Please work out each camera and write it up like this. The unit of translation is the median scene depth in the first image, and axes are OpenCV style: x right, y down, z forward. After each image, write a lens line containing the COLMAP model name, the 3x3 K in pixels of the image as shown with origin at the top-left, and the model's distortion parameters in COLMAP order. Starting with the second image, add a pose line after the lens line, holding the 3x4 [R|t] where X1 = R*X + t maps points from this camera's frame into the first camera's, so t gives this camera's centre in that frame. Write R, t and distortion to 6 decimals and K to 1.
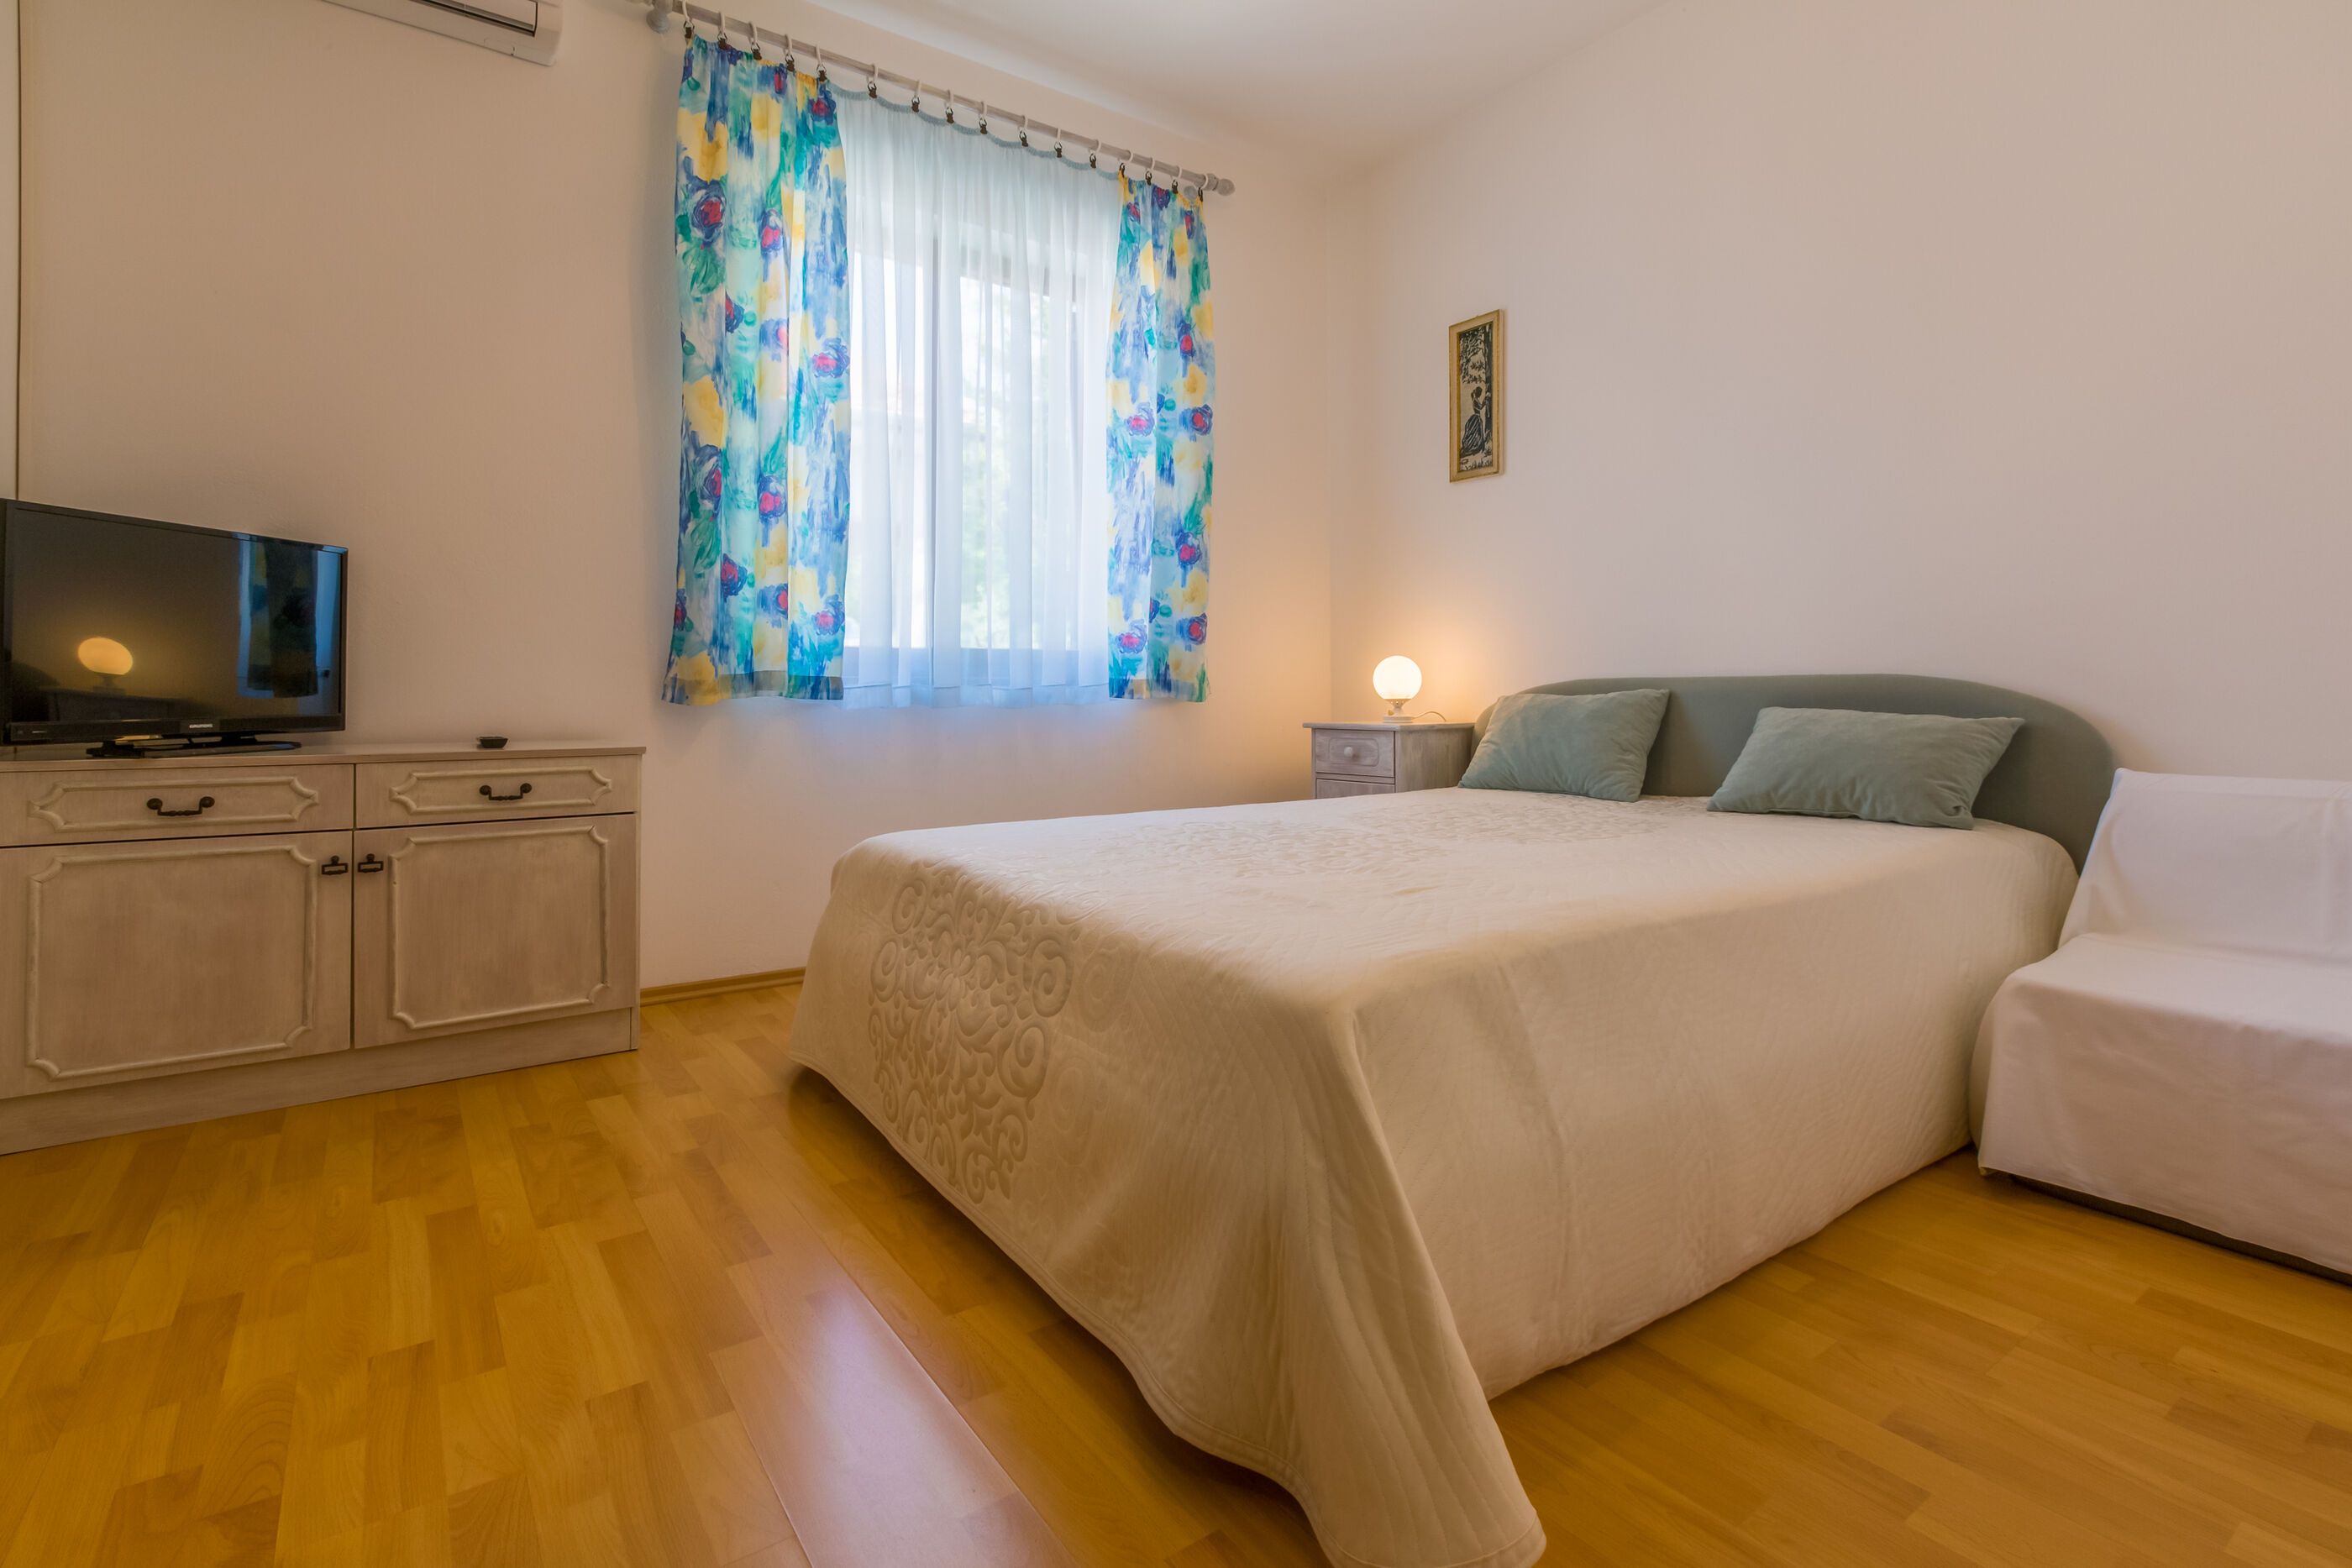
lens RADIAL K [[1089.2, 0, 1152.8], [0, 1089.2, 676.7], [0, 0, 1]] dist [0.002293, 0.000339]
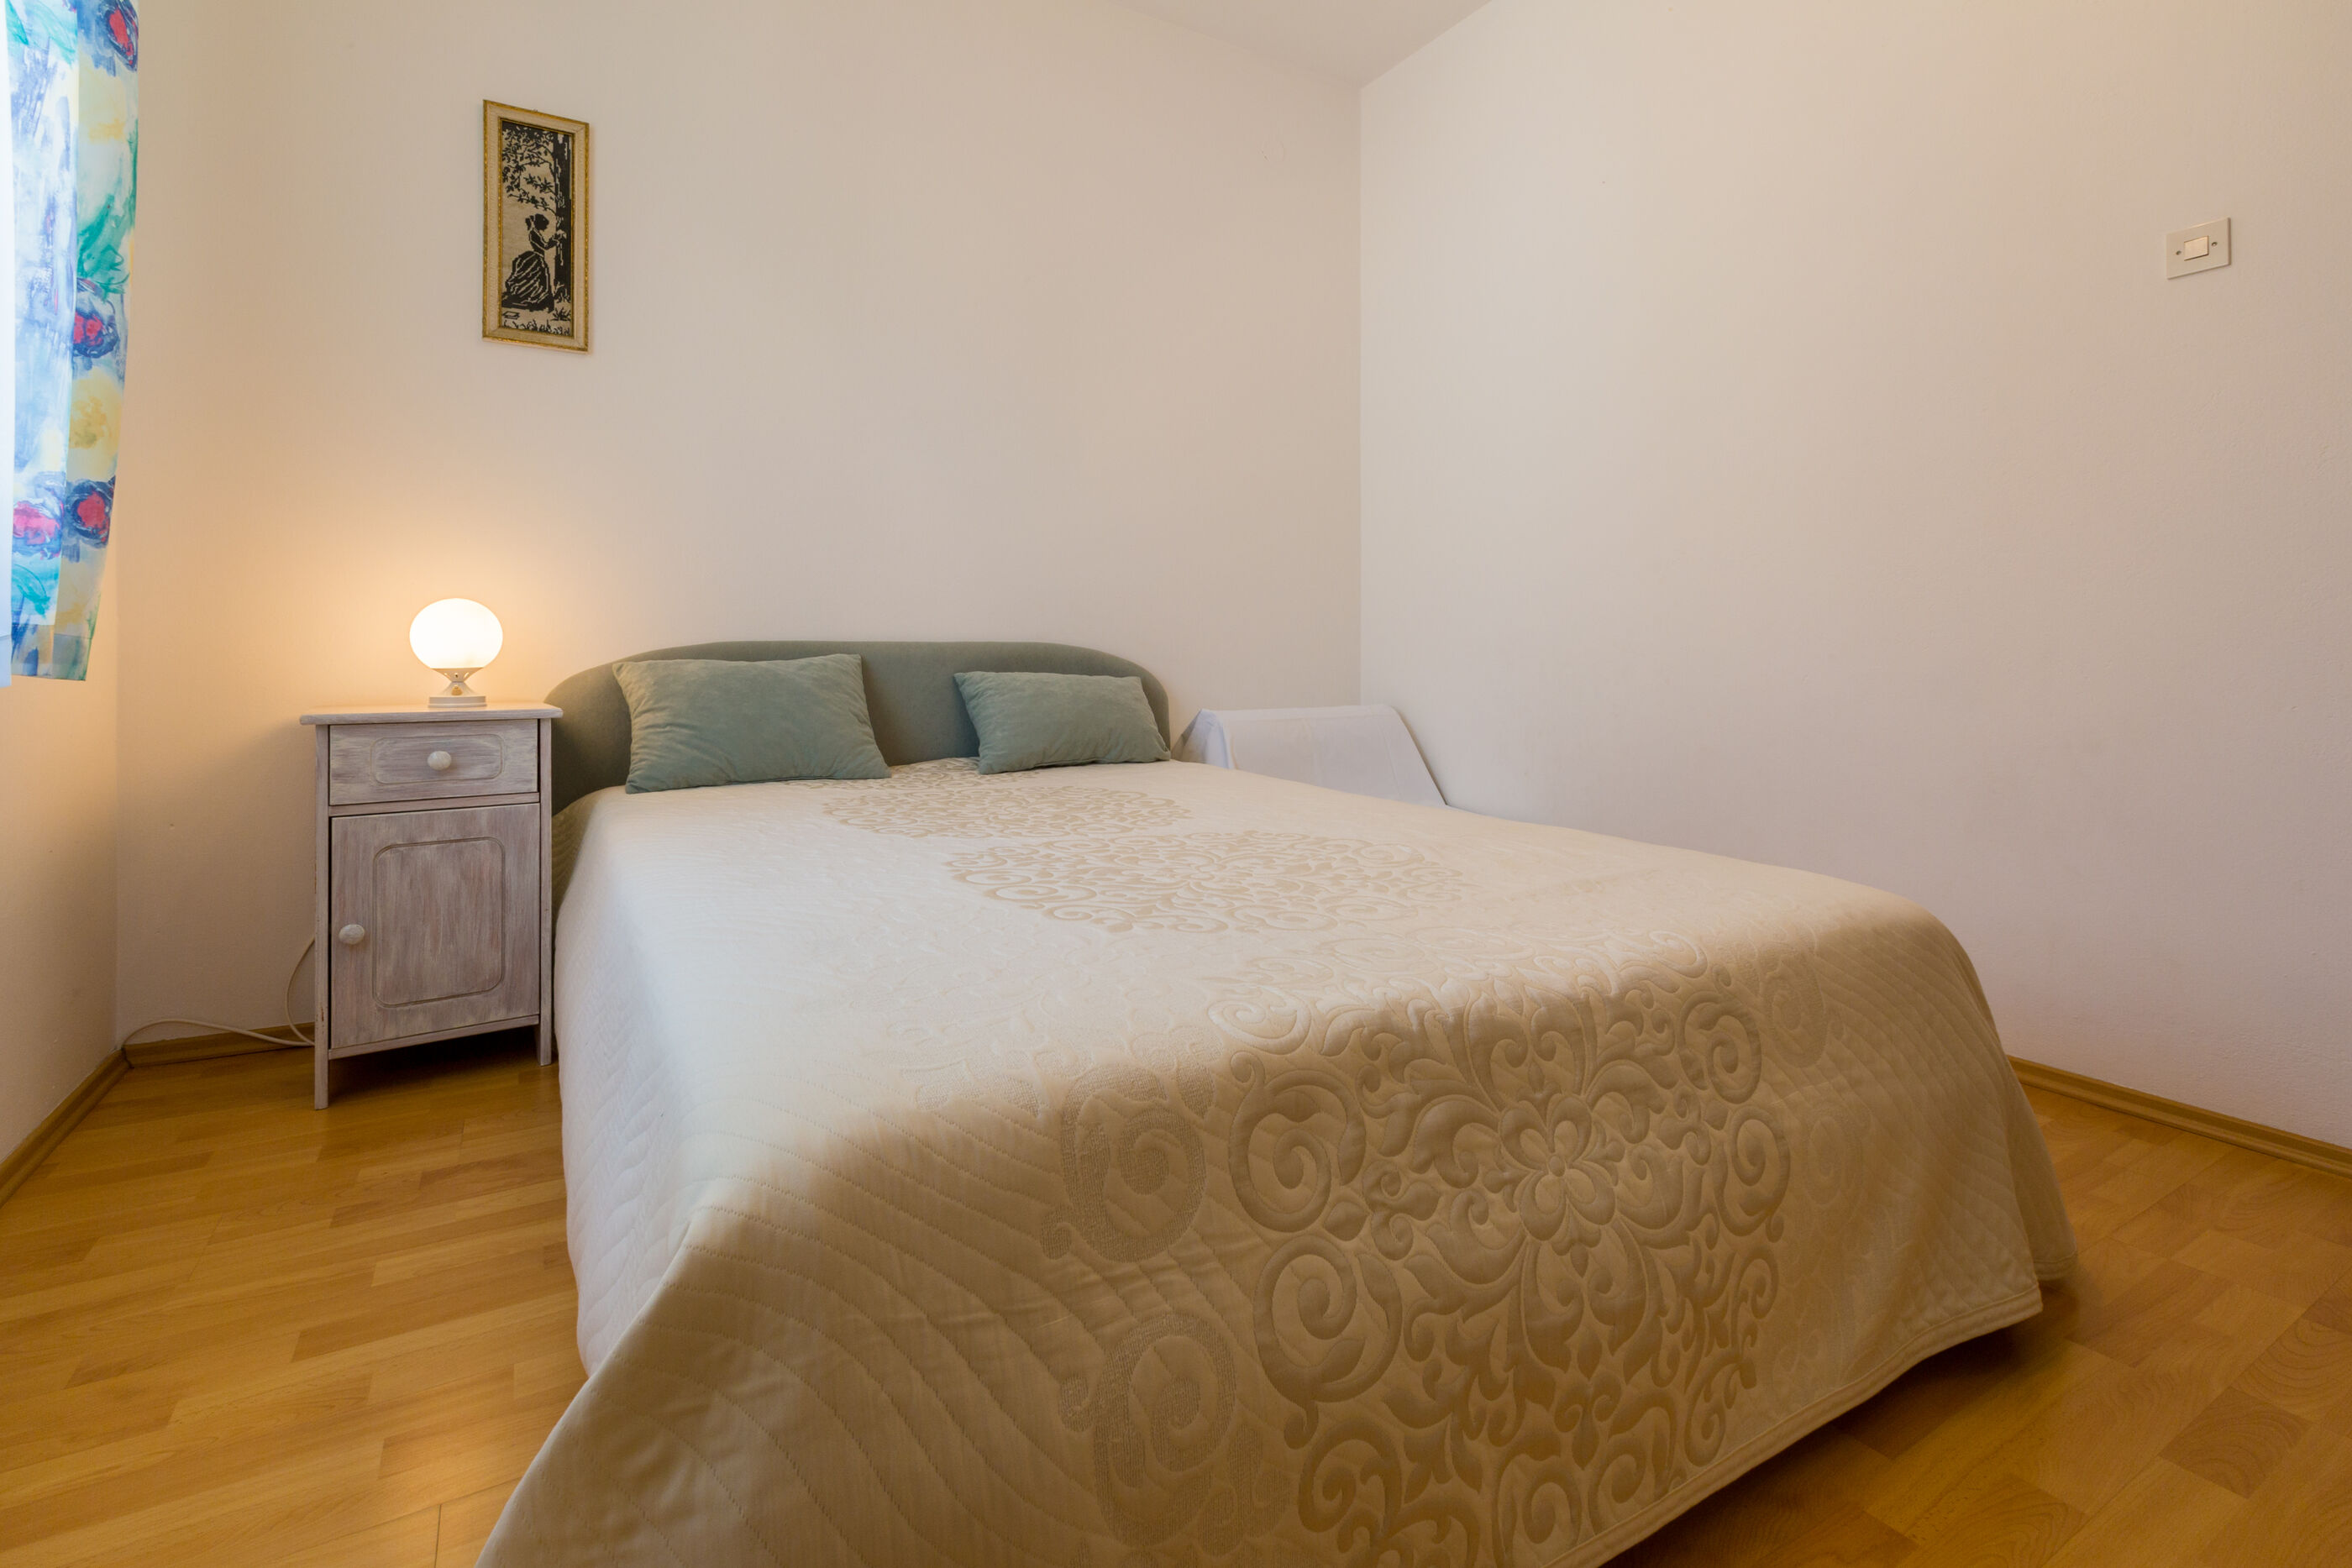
lens RADIAL K [[1089.2, 0, 1158.6], [0, 1089.2, 650.4], [0, 0, 1]] dist [0.002293, 0.000339]
pose [[0.075045, 0.005947, 0.997162, -0.368597], [-0.016808, 0.999848, -0.004698, 0.006565], [-0.997038, -0.016408, 0.075134, 0.569674]]
